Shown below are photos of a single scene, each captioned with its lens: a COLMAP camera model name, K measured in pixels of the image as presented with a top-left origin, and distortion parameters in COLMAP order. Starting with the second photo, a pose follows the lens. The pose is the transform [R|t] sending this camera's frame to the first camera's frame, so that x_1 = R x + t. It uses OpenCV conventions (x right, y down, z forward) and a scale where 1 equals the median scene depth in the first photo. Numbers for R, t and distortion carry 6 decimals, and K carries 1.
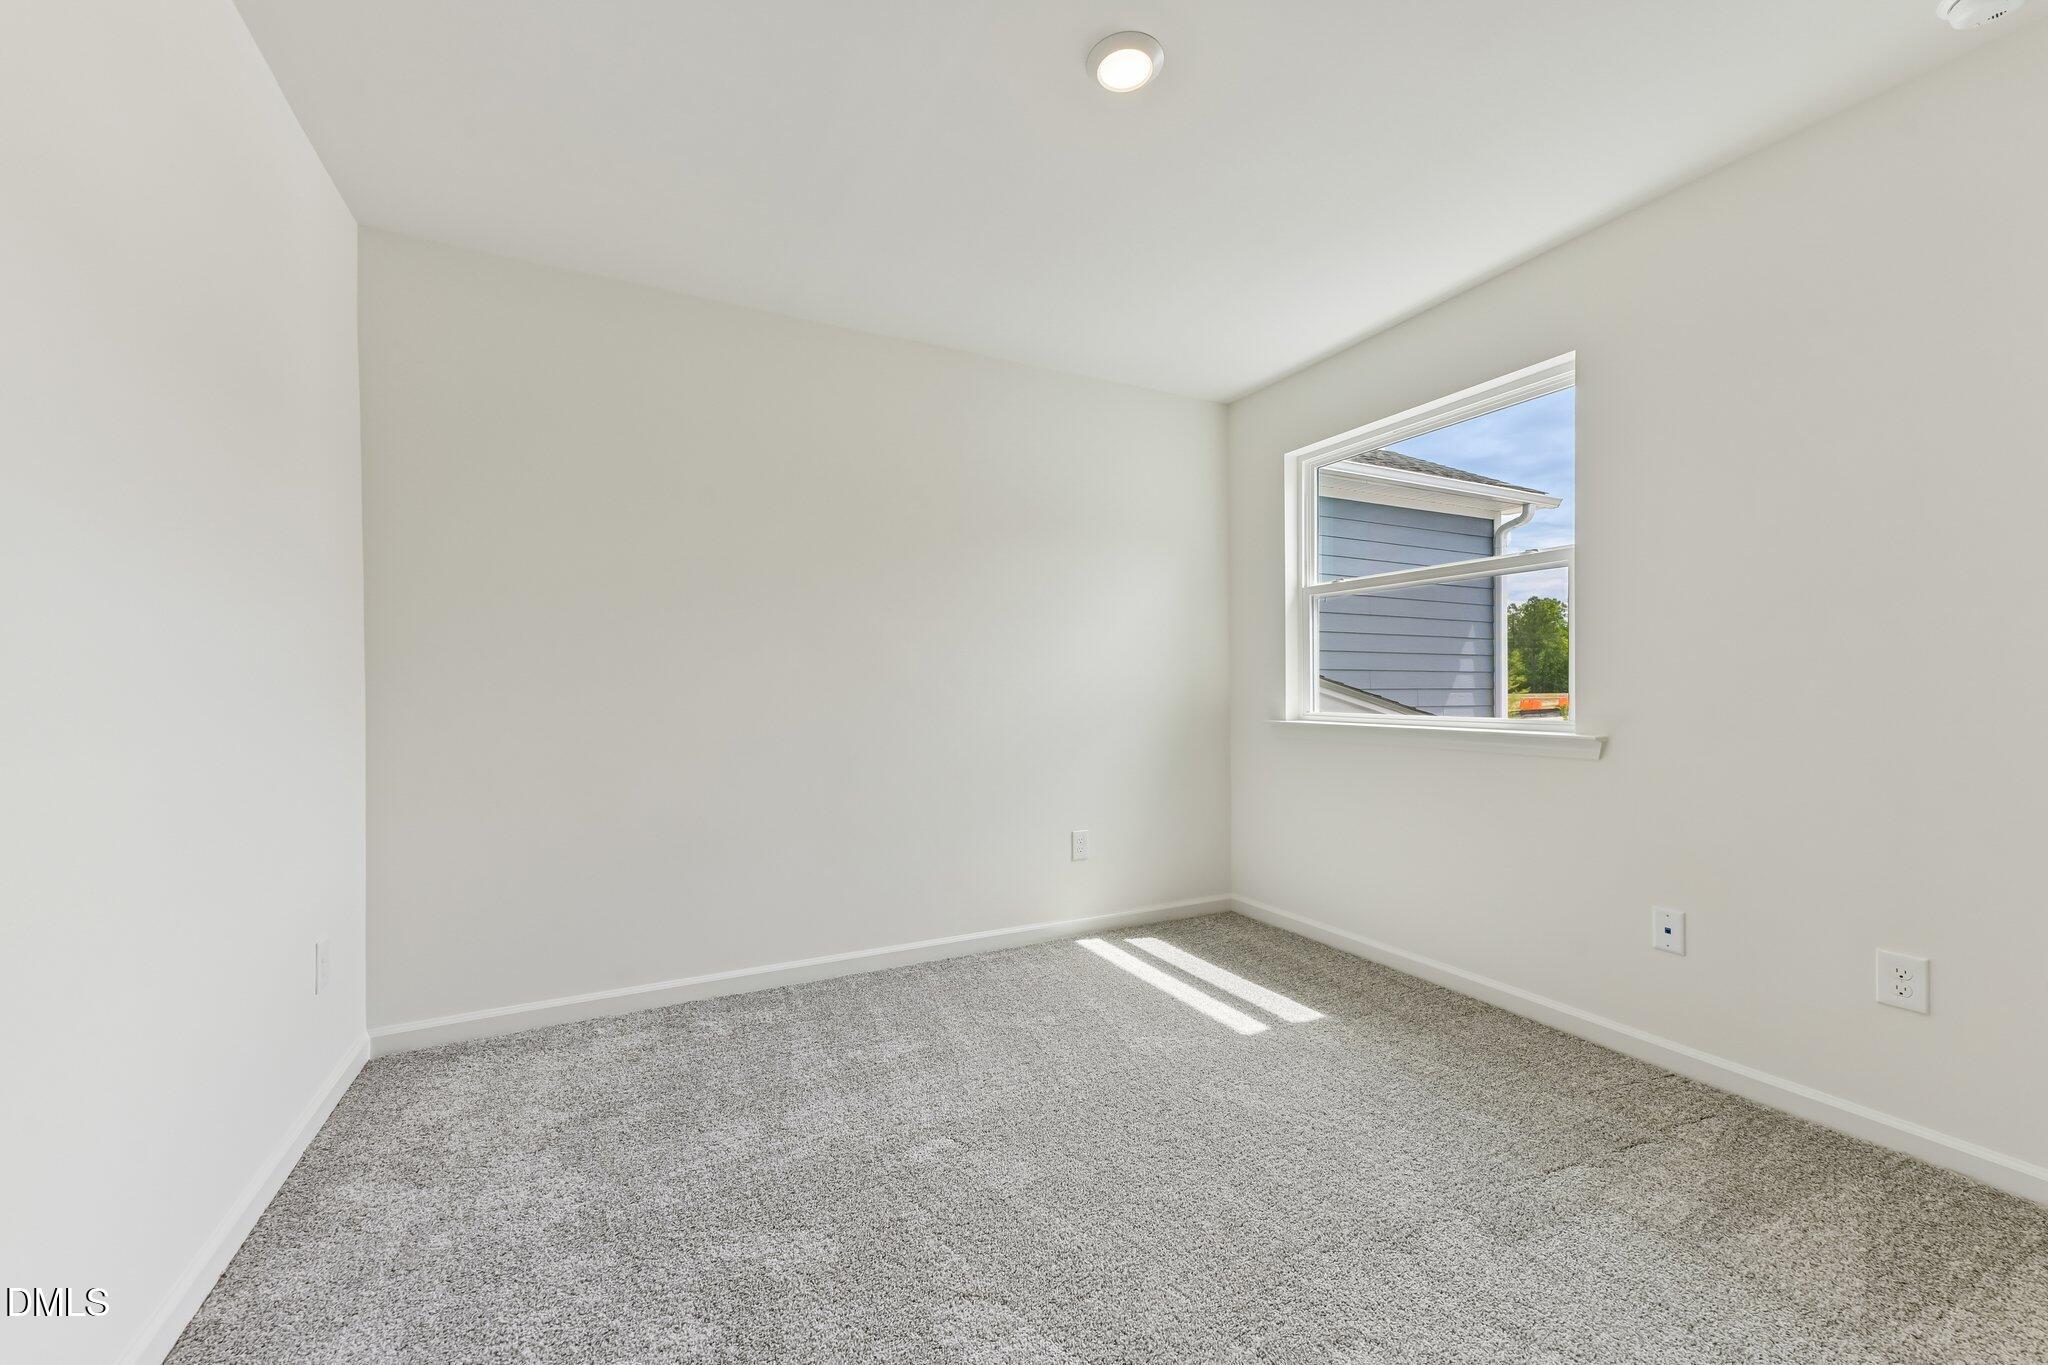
lens RADIAL K [[777.2, 0, 1021.3], [0, 777.2, 689.1], [0, 0, 1]] dist [0.022103, 0.000087]
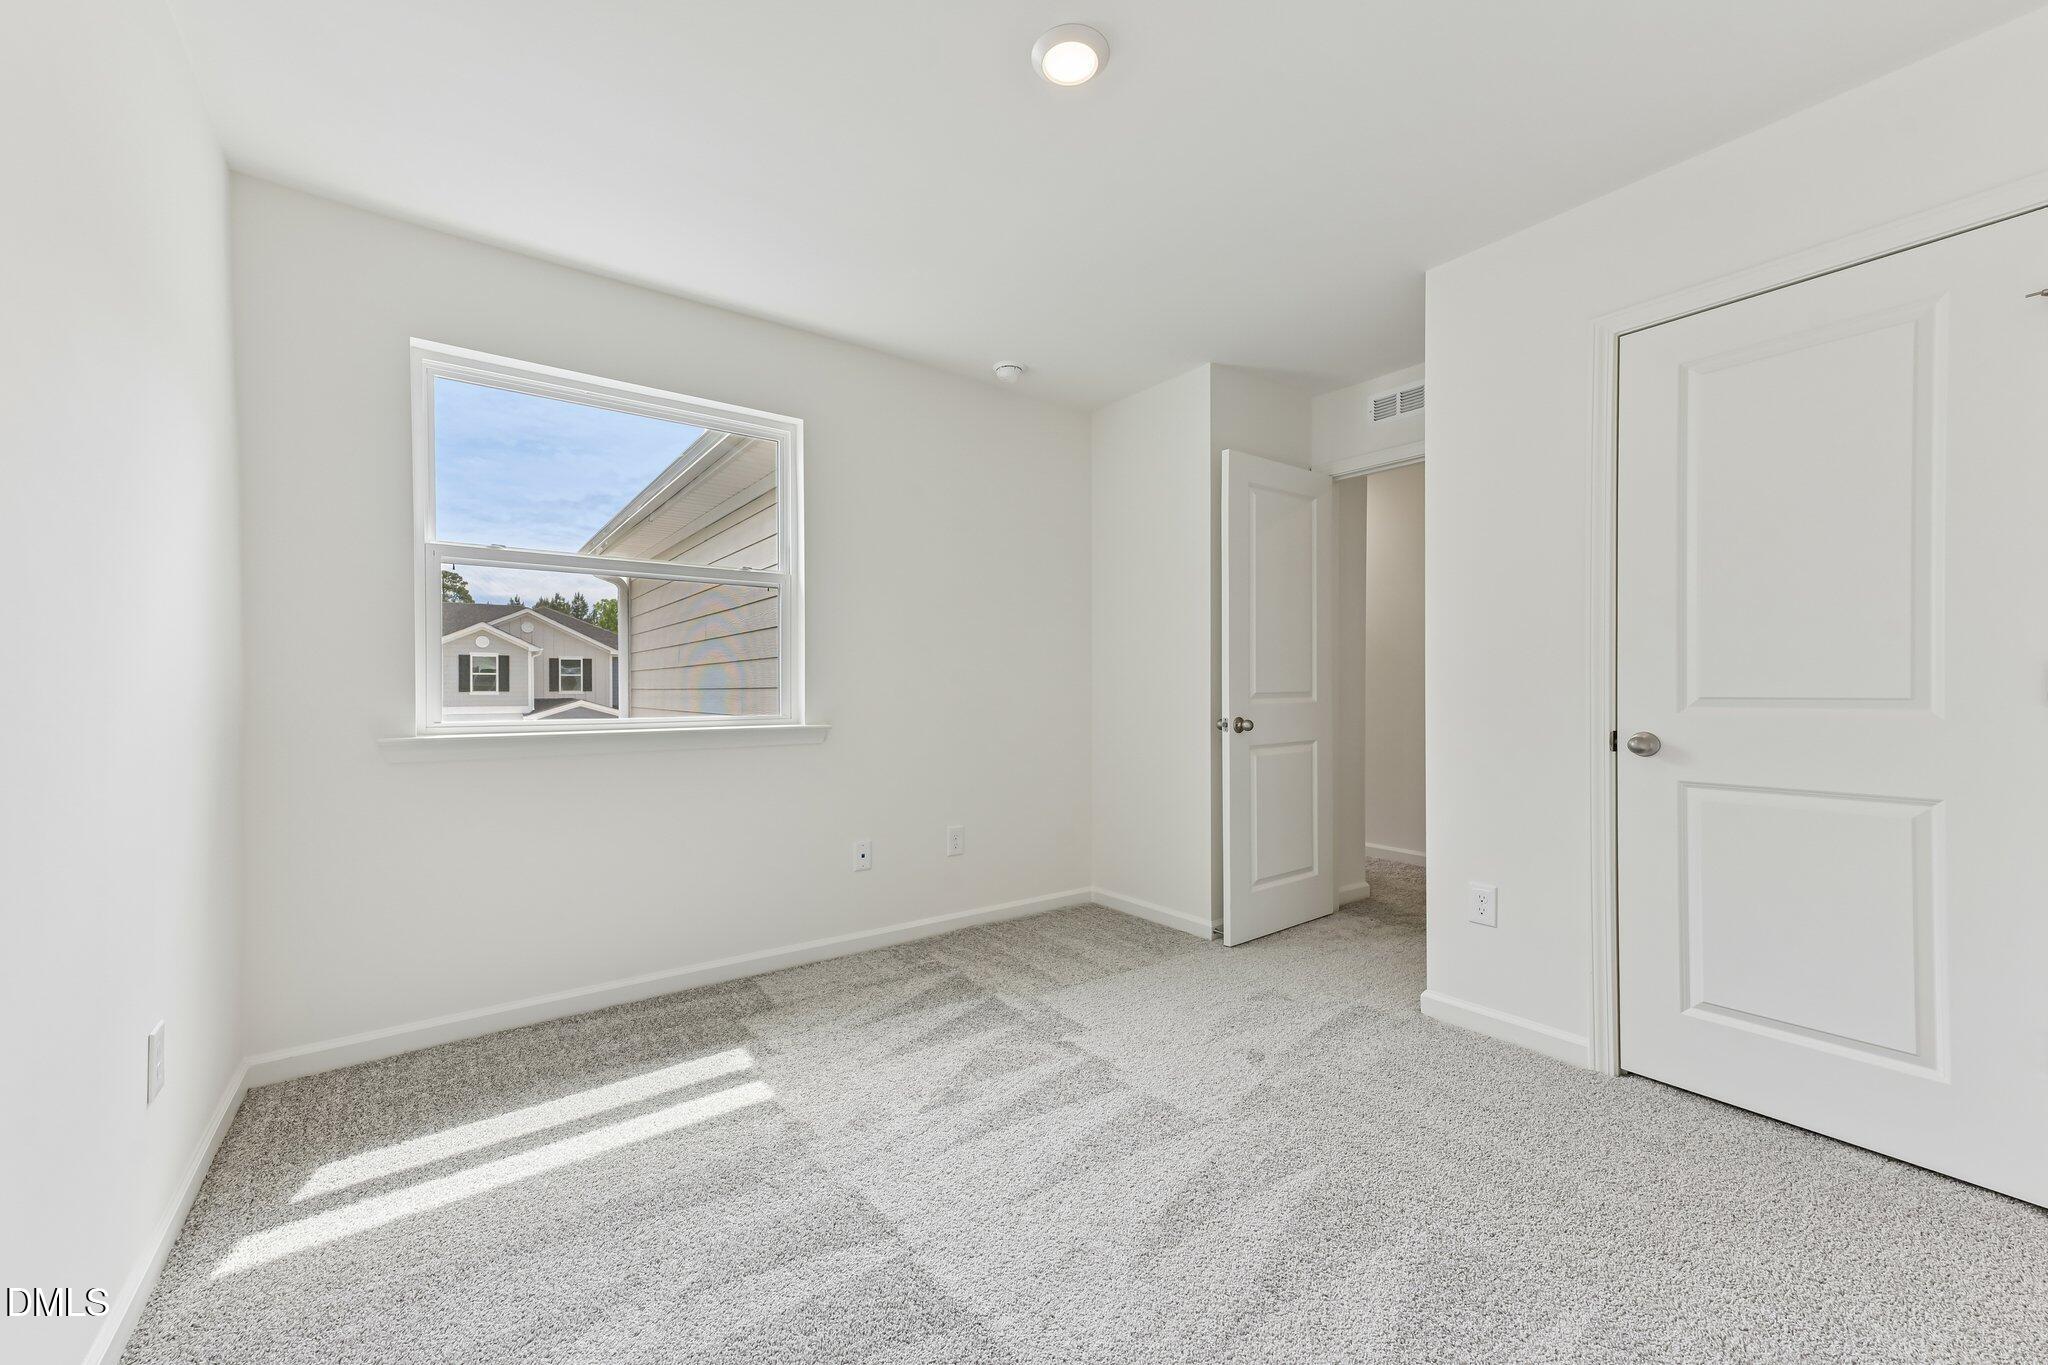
lens RADIAL K [[796.0, 0, 1024.4], [0, 796.0, 688.9], [0, 0, 1]] dist [0.021626, 0.000163]
pose [[-0.159342, 0.002273, 0.987221, -0.492913], [0.003069, 0.999994, -0.001807, 0.001963], [-0.987219, 0.002742, -0.159348, 0.690316]]
